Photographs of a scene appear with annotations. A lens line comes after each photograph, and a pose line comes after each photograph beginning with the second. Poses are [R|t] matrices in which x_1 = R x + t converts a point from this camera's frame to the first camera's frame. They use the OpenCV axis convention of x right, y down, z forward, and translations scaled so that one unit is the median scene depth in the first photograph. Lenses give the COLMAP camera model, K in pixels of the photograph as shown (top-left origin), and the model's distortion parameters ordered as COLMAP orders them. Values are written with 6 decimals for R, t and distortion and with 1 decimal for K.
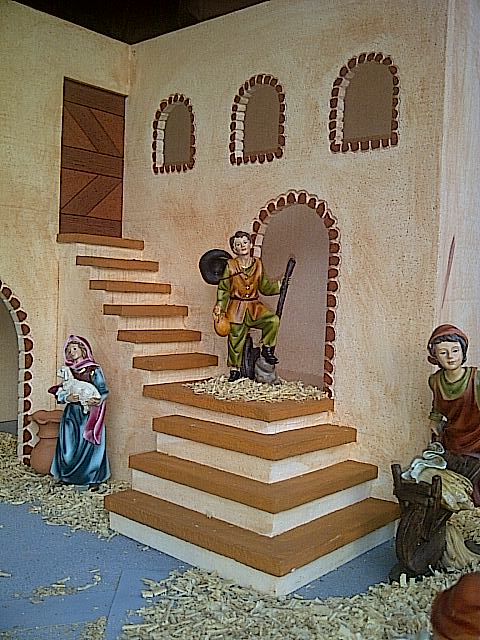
lens RADIAL K [[661.3, 0, 248.9], [0, 661.3, 318.1], [0, 0, 1]] dist [-0.016379, 0.000000]
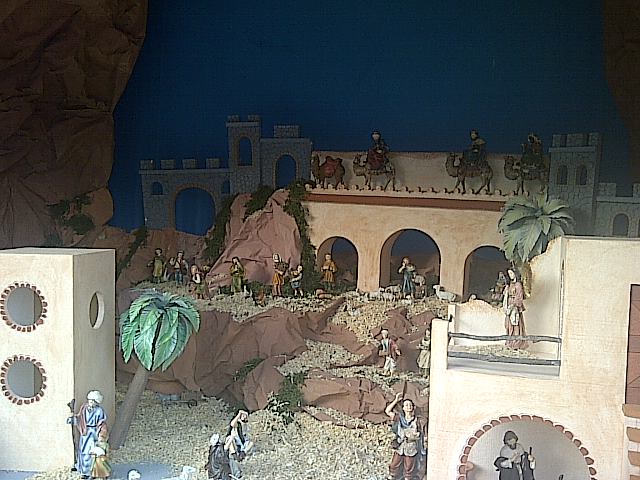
lens RADIAL K [[661.3, 0, 321.4], [0, 661.3, 244.6], [0, 0, 1]] dist [-0.016379, 0.000000]
pose [[0.385218, 0.010381, -0.922767, 0.777293], [-0.062319, 0.997947, -0.014789, -0.441473], [0.920719, 0.063203, 0.385074, -0.078440]]
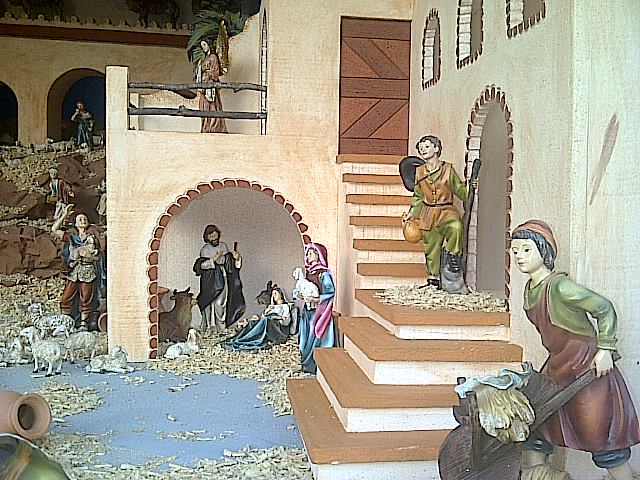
lens RADIAL K [[661.3, 0, 318.7], [0, 661.3, 240.8], [0, 0, 1]] dist [-0.016379, 0.000000]
pose [[0.751544, 0.003939, -0.659671, 0.498346], [-0.018403, 0.999718, -0.014996, 0.041158], [0.659427, 0.023409, 0.751404, 0.152664]]
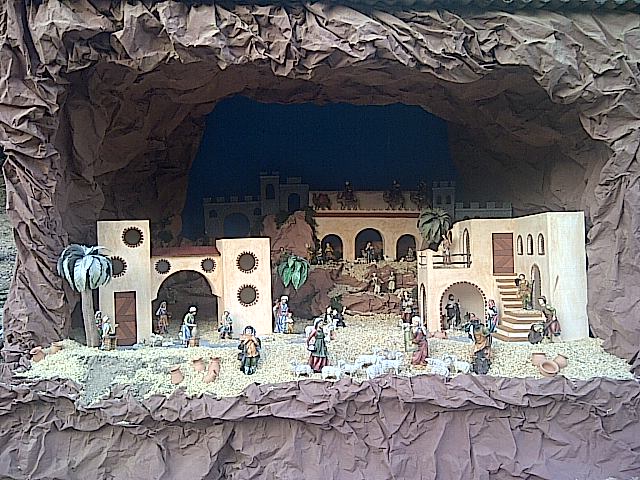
lens RADIAL K [[665.5, 0, 318.6], [0, 665.5, 244.4], [0, 0, 1]] dist [-0.011254, 0.000000]
pose [[0.676568, -0.066312, -0.733389, 2.172480], [0.008518, 0.996575, -0.082251, 0.017586], [0.736331, 0.049401, 0.674816, -2.743668]]
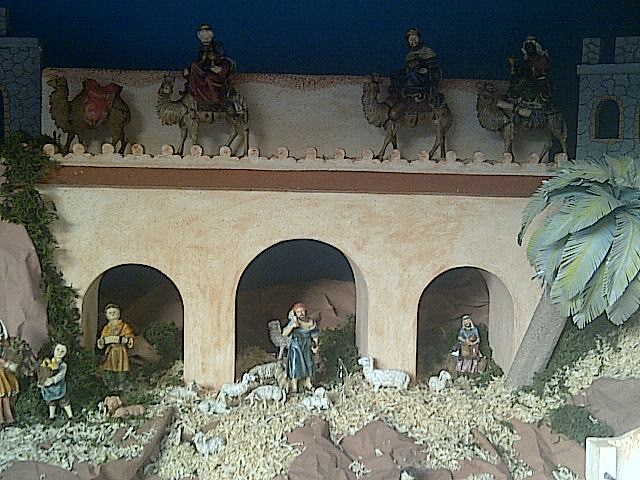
lens RADIAL K [[965.0, 0, 325.2], [0, 965.0, 238.4], [0, 0, 1]] dist [0.021119, 0.000000]
pose [[0.735587, -0.017242, -0.677210, -0.333326], [0.000526, 0.999690, -0.024881, -0.525750], [0.677430, 0.017946, 0.735369, -0.001561]]
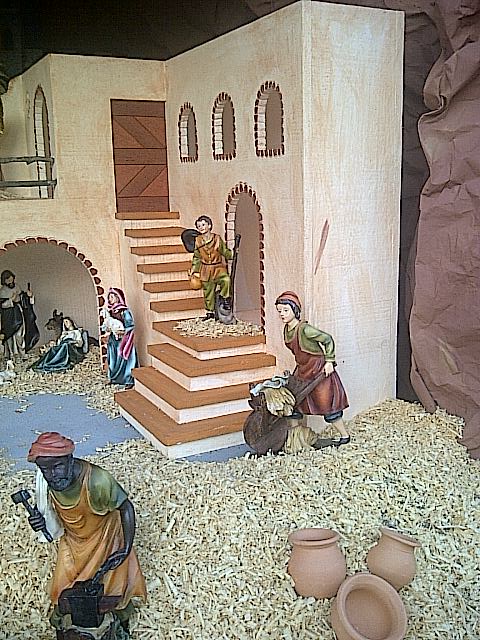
lens RADIAL K [[661.3, 0, 252.2], [0, 661.3, 324.0], [0, 0, 1]] dist [-0.016379, 0.000000]
pose [[0.935281, 0.021215, -0.353270, 0.571166], [0.034450, 0.988004, 0.150539, -0.108905], [0.352226, -0.152966, 0.923330, -0.290495]]
